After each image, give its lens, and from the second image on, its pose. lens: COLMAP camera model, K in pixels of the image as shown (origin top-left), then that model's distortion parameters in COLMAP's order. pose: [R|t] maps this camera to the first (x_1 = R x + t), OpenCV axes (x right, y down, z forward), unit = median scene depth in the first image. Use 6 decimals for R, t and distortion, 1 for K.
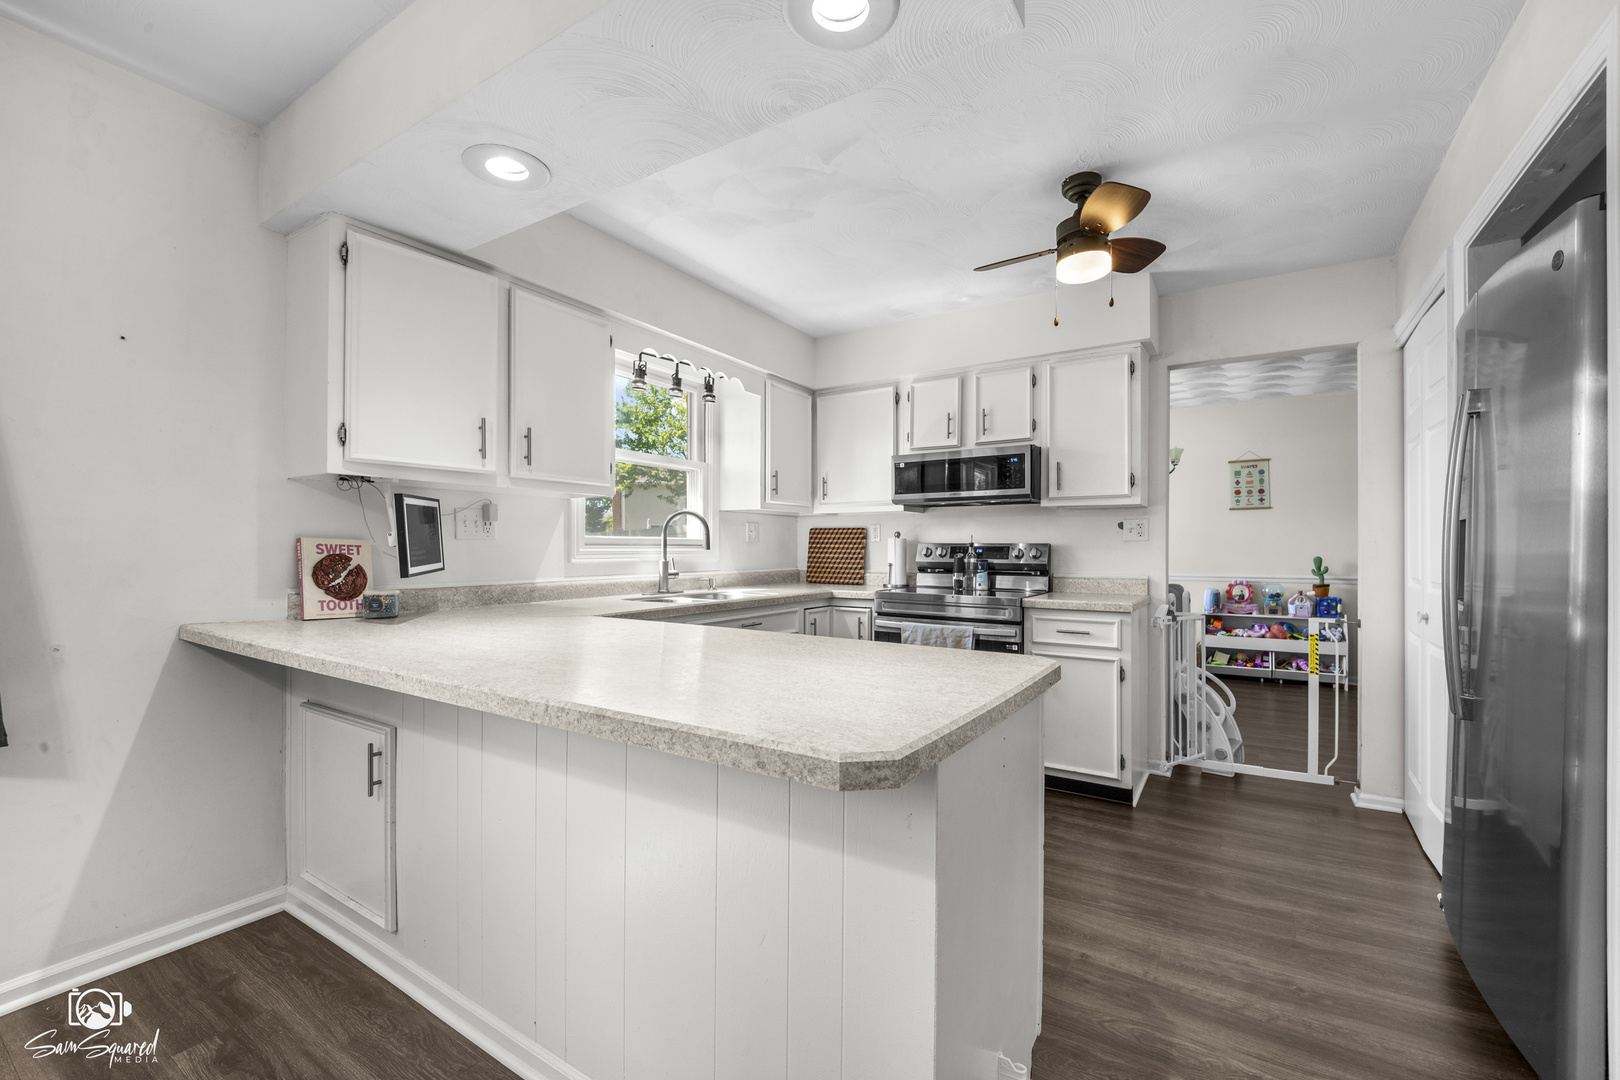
lens RADIAL K [[674.1, 0, 805.8], [0, 674.1, 545.0], [0, 0, 1]] dist [0.000699, -0.007215]
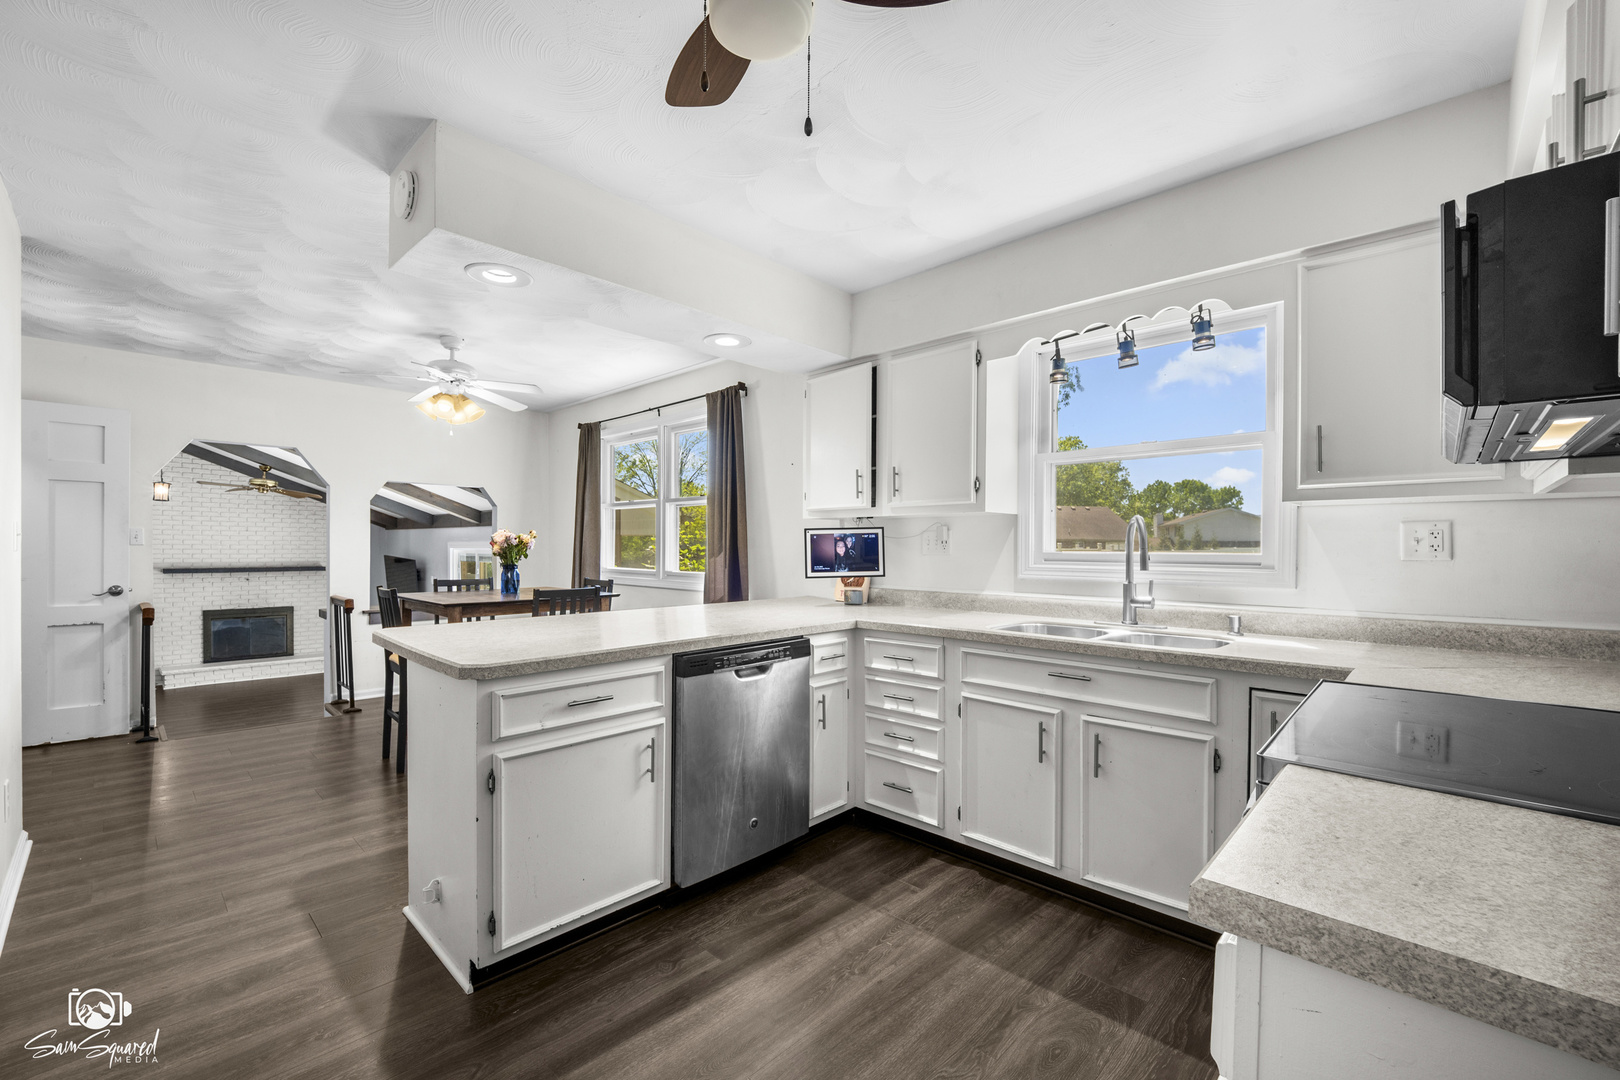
lens RADIAL K [[674.1, 0, 803.1], [0, 674.1, 548.7], [0, 0, 1]] dist [0.000699, -0.007215]
pose [[-0.193745, 0.002751, -0.981048, 0.580173], [-0.001111, 0.999995, 0.003024, -0.016599], [0.981051, 0.001676, -0.193741, 0.738725]]
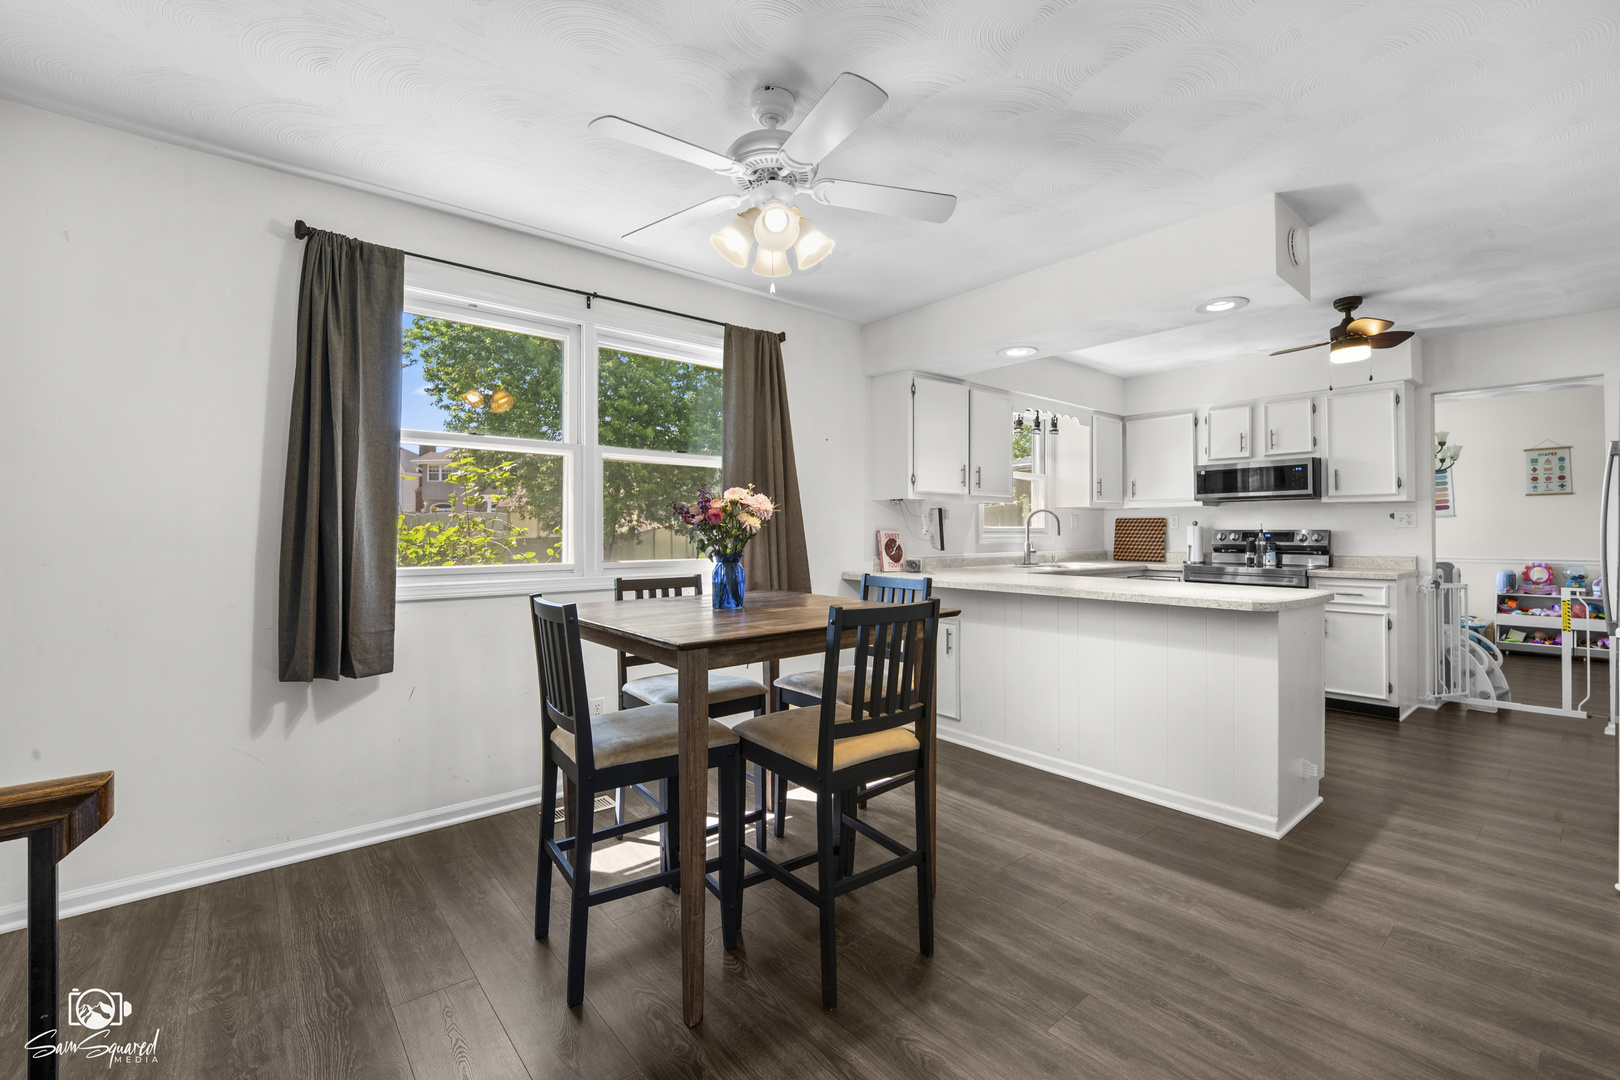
lens RADIAL K [[674.1, 0, 836.4], [0, 674.1, 525.9], [0, 0, 1]] dist [0.000699, -0.007215]
pose [[0.958596, -0.007087, -0.284681, -0.185416], [0.005497, 0.999965, -0.006382, -0.007175], [0.284717, 0.004553, 0.958601, -0.532271]]
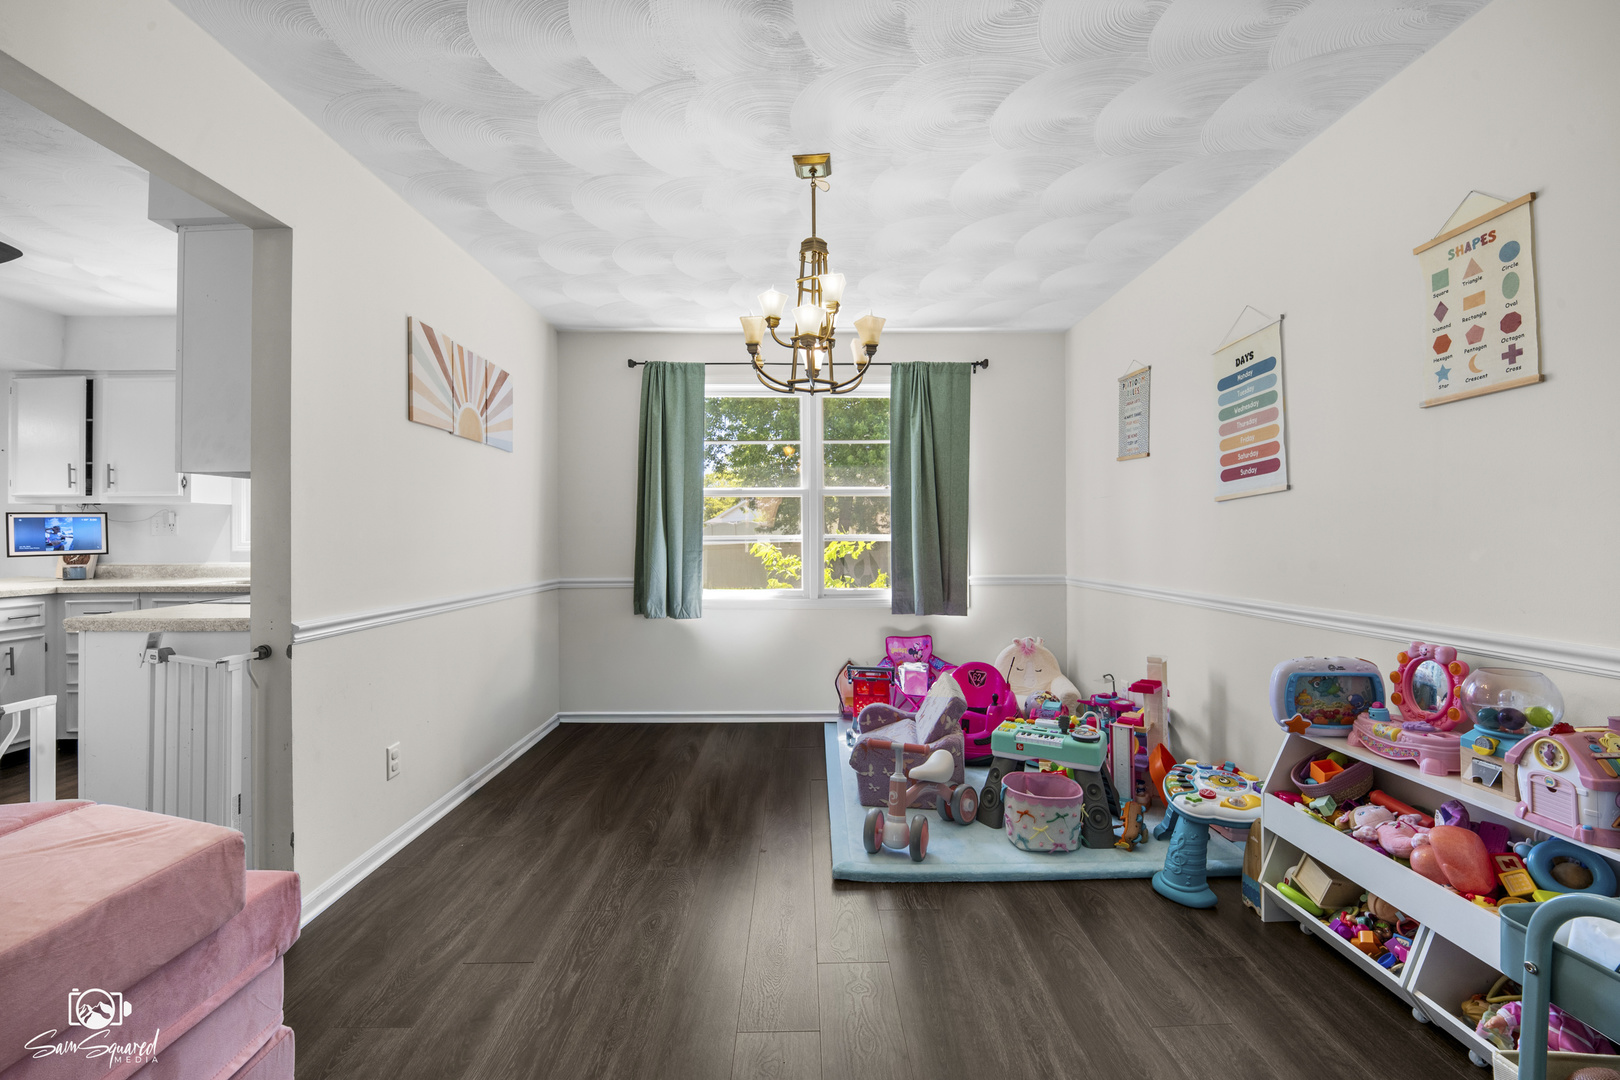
lens RADIAL K [[674.1, 0, 814.3], [0, 674.1, 528.4], [0, 0, 1]] dist [0.000699, -0.007215]
pose [[0.557854, -0.015584, -0.829793, 1.235534], [0.006957, 0.999876, -0.014101, 0.007228], [0.829910, 0.002093, 0.557893, 1.032595]]
